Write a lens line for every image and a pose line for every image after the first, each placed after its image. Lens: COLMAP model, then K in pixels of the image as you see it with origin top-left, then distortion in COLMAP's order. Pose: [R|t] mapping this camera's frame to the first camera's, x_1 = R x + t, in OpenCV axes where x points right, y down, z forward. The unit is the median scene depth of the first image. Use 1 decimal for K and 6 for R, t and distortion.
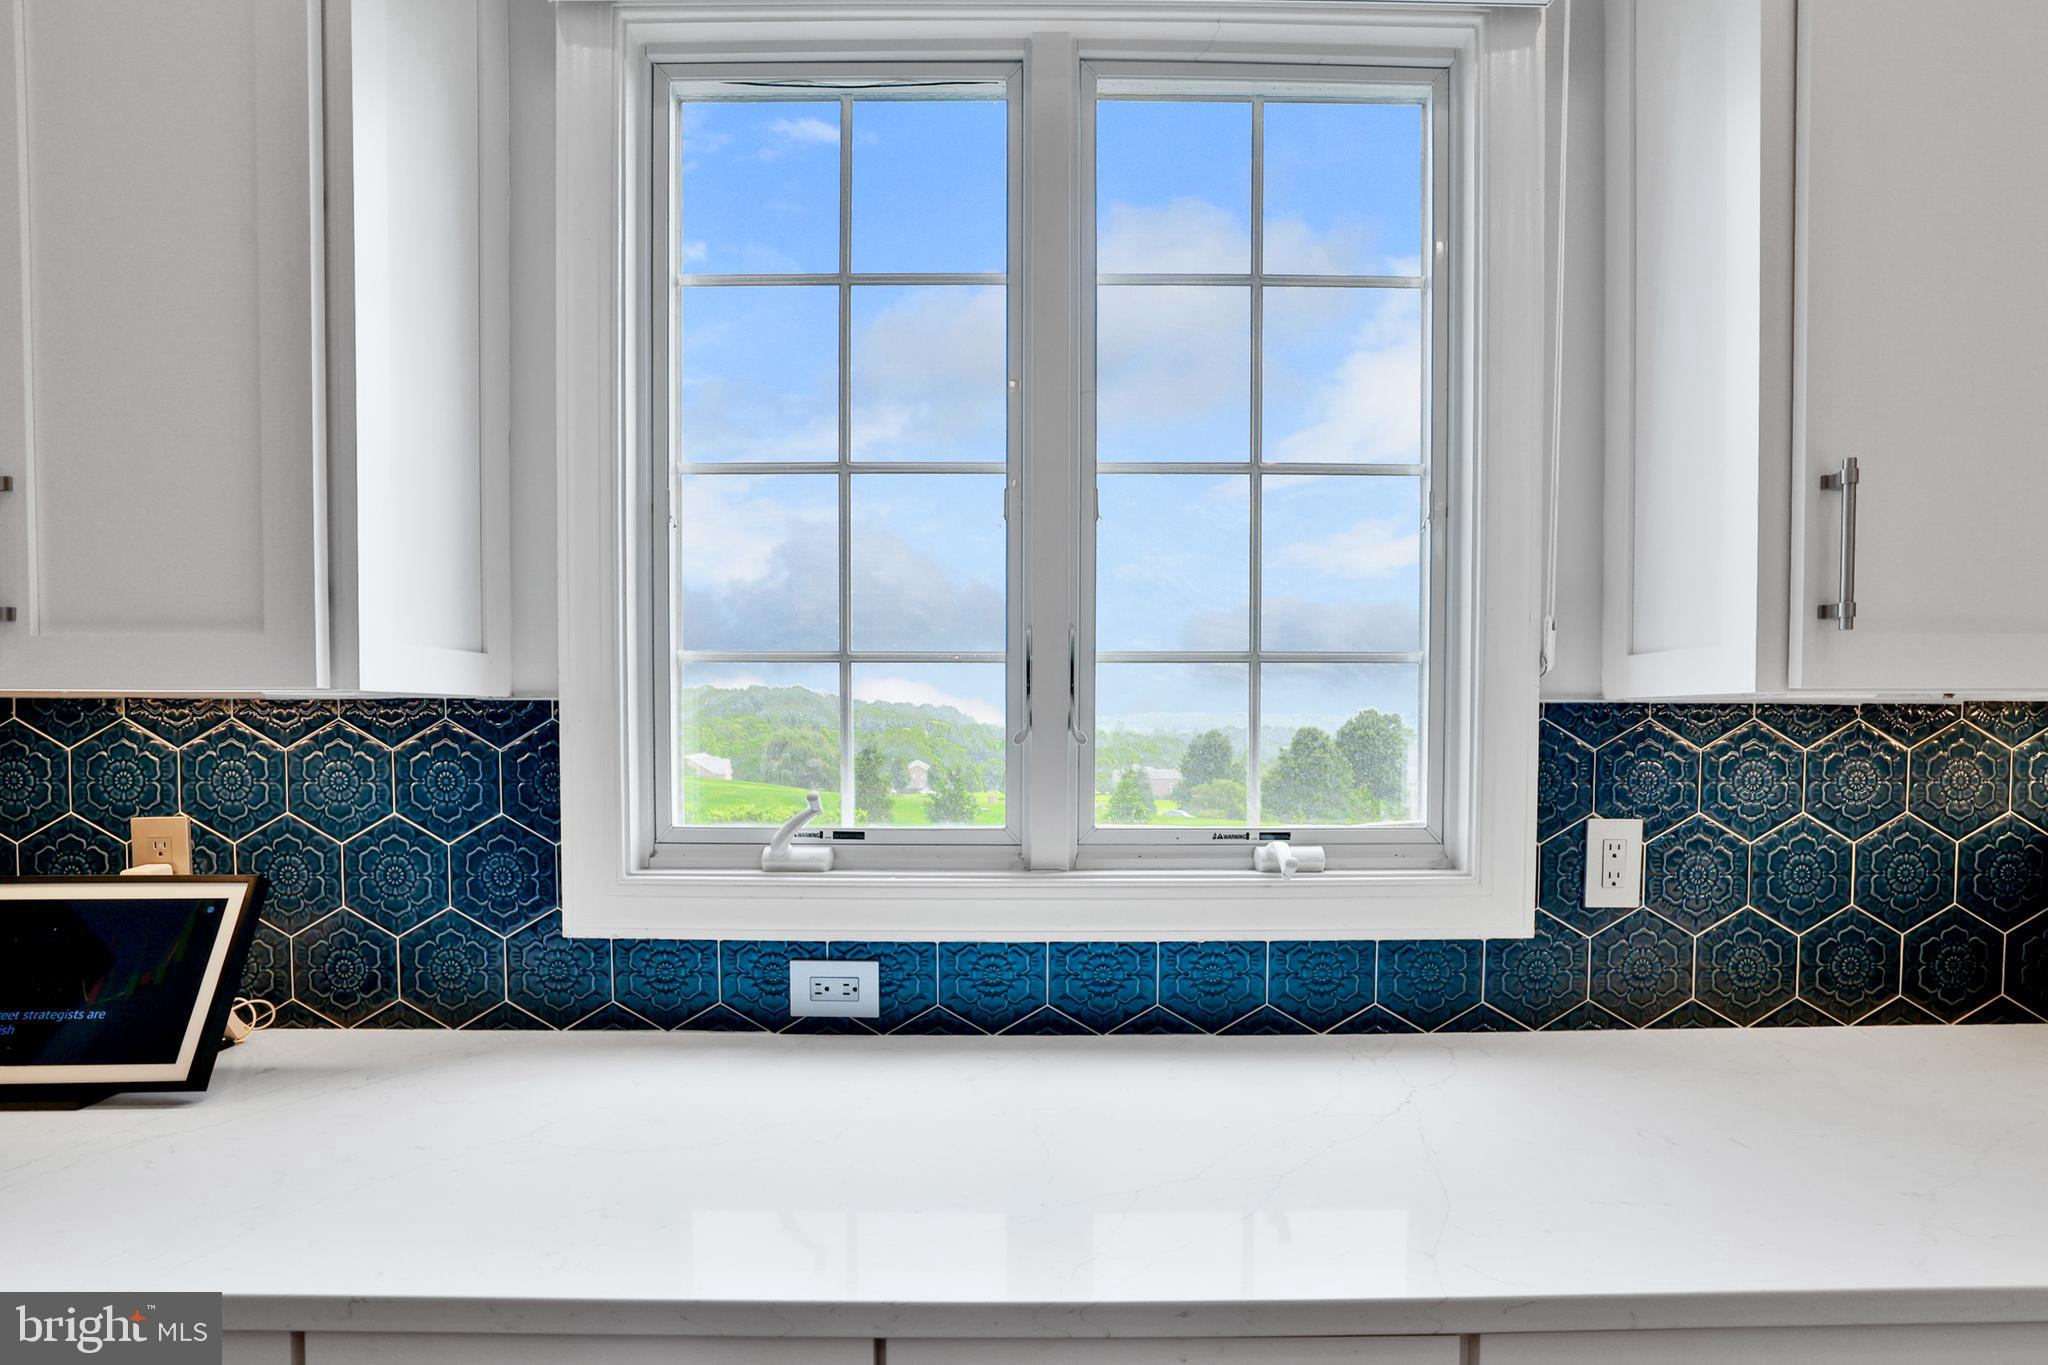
lens RADIAL K [[1763.9, 0, 1023.7], [0, 1763.9, 698.1], [0, 0, 1]] dist [-0.068684, -0.002813]
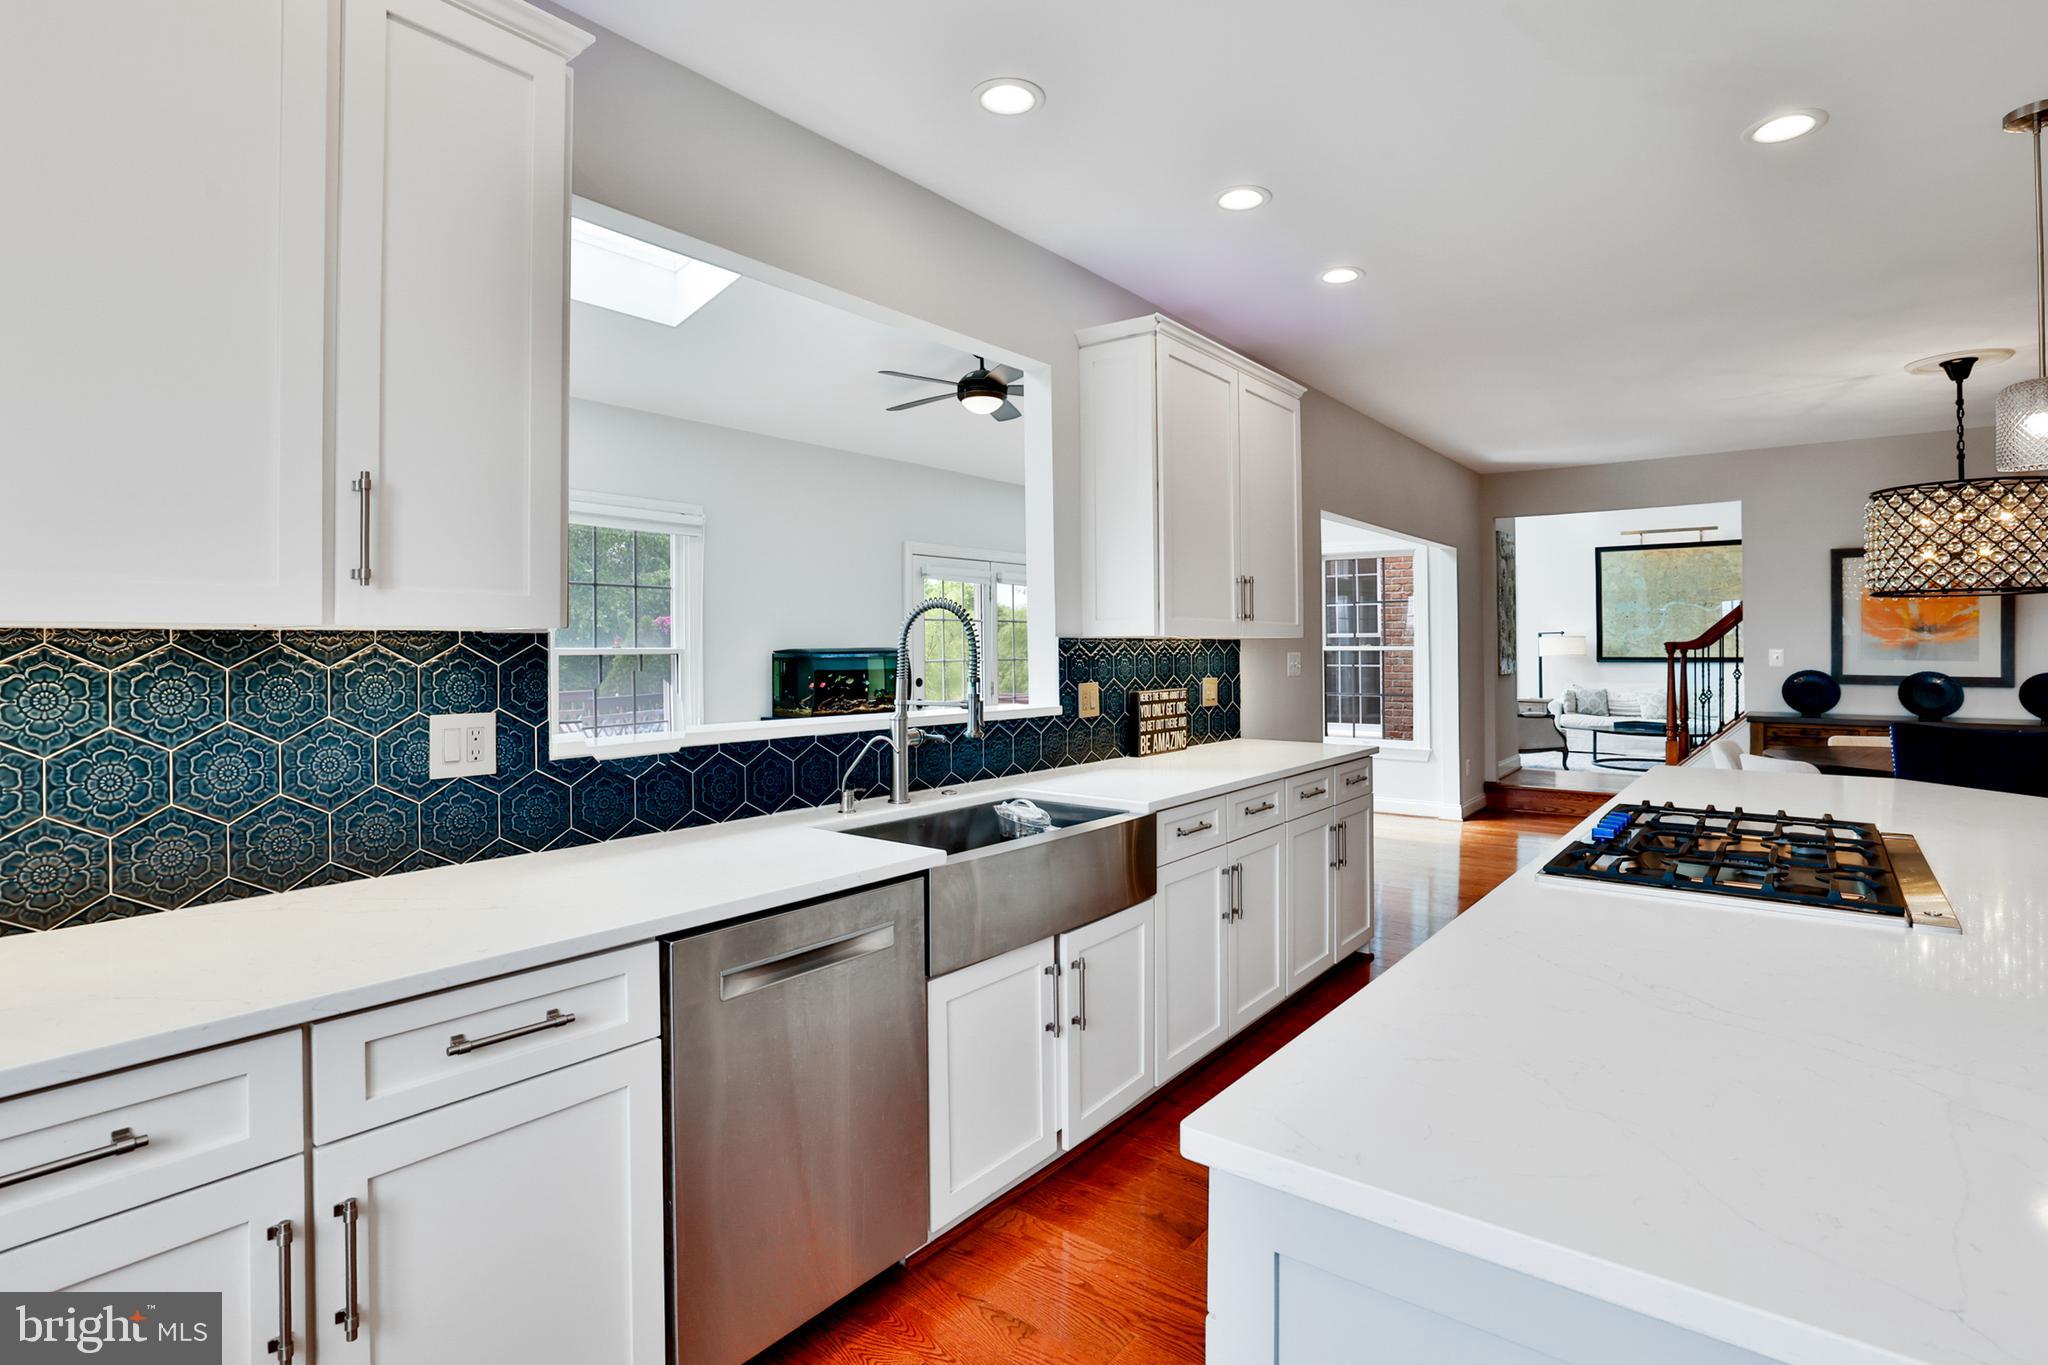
lens RADIAL K [[1763.9, 0, 1024.5], [0, 1763.9, 679.5], [0, 0, 1]] dist [-0.068684, -0.002813]
pose [[0.425476, -0.018162, 0.904787, -1.151573], [-0.011818, 0.999602, 0.025623, -0.000650], [-0.904892, -0.021595, 0.425092, -0.010992]]
